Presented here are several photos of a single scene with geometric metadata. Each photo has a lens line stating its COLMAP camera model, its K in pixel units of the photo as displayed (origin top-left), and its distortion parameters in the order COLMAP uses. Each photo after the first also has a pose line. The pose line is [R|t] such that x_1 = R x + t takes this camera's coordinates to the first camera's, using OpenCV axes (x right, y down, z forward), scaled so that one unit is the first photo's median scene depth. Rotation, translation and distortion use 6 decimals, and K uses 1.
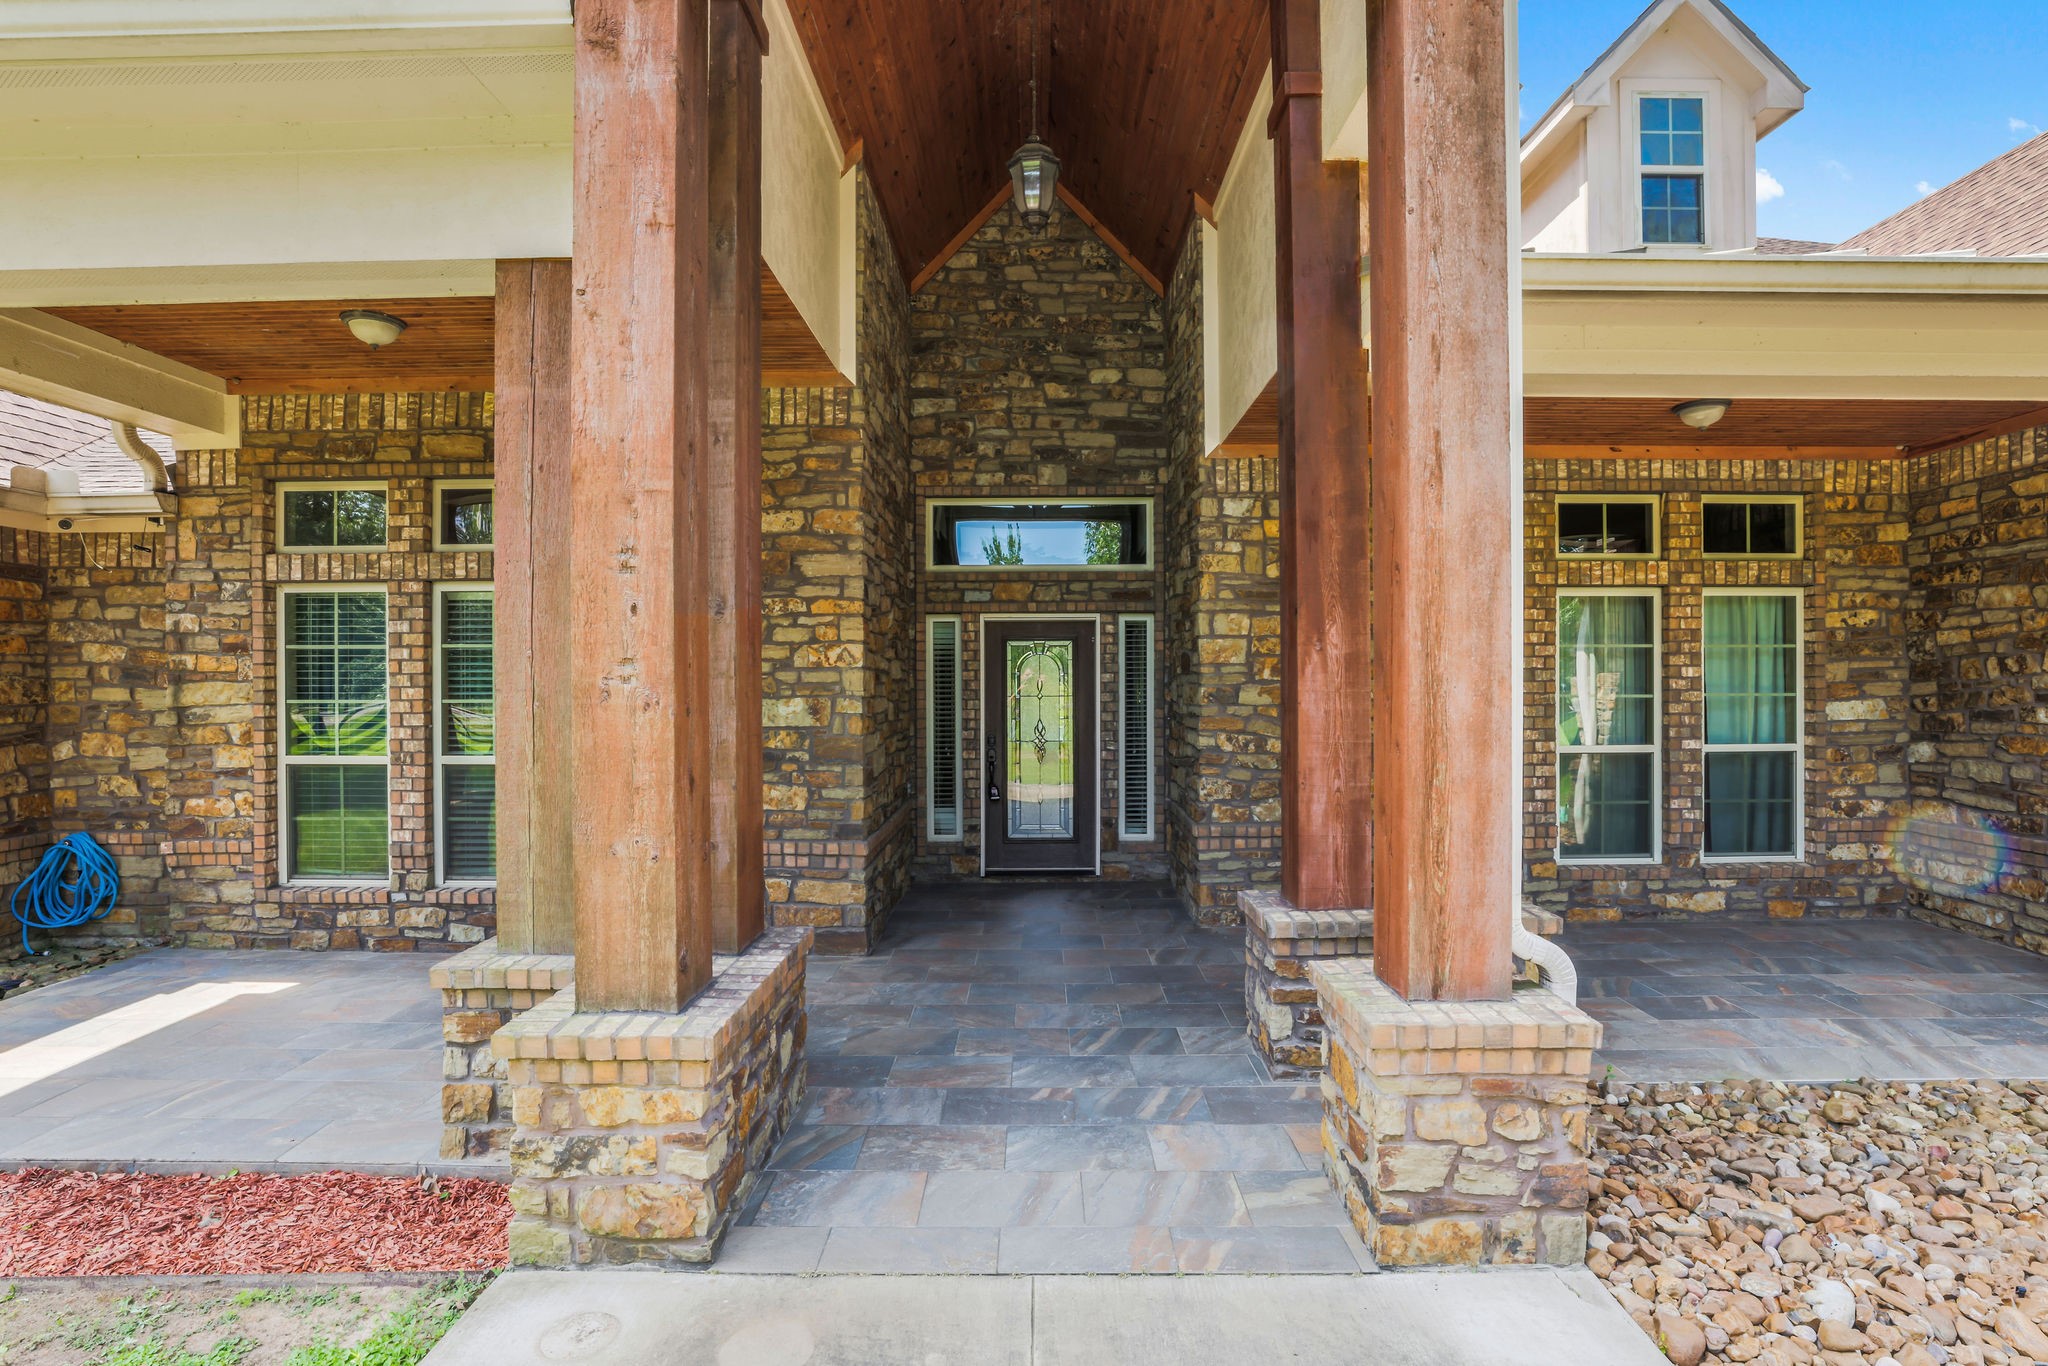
lens RADIAL K [[994.1, 0, 1024.0], [0, 994.1, 683.0], [0, 0, 1]] dist [-0.048934, 0.017525]
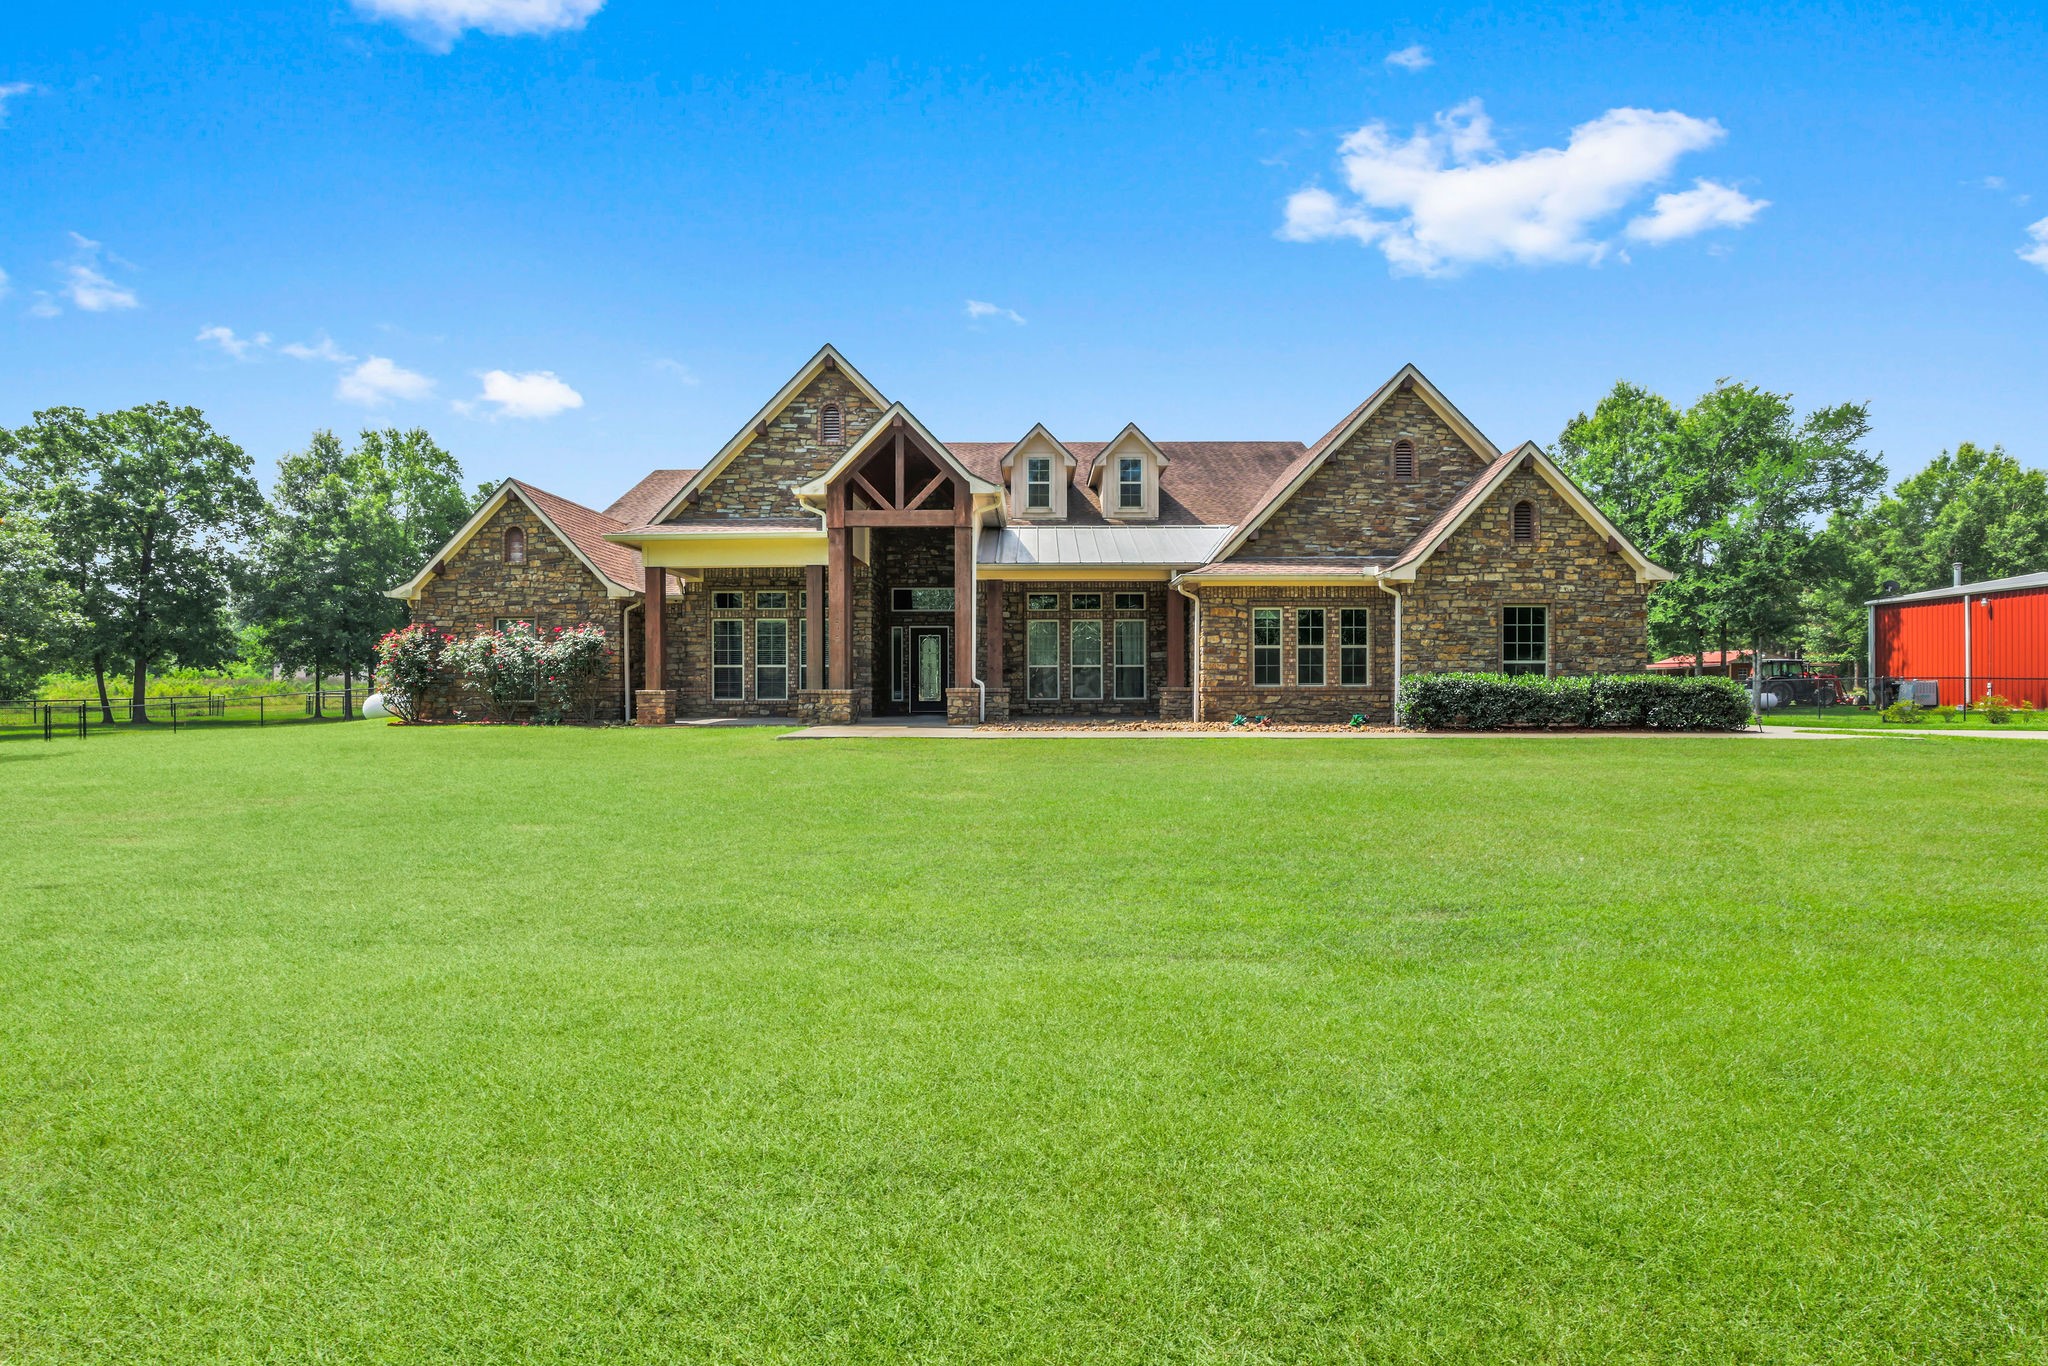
lens RADIAL K [[994.1, 0, 1024.0], [0, 994.1, 683.0], [0, 0, 1]] dist [-0.048934, 0.017525]
pose [[0.999998, 0.001990, 0.000721, 0.415443], [-0.001991, 0.999997, 0.001220, 0.137524], [-0.000719, -0.001222, 0.999999, -2.776253]]
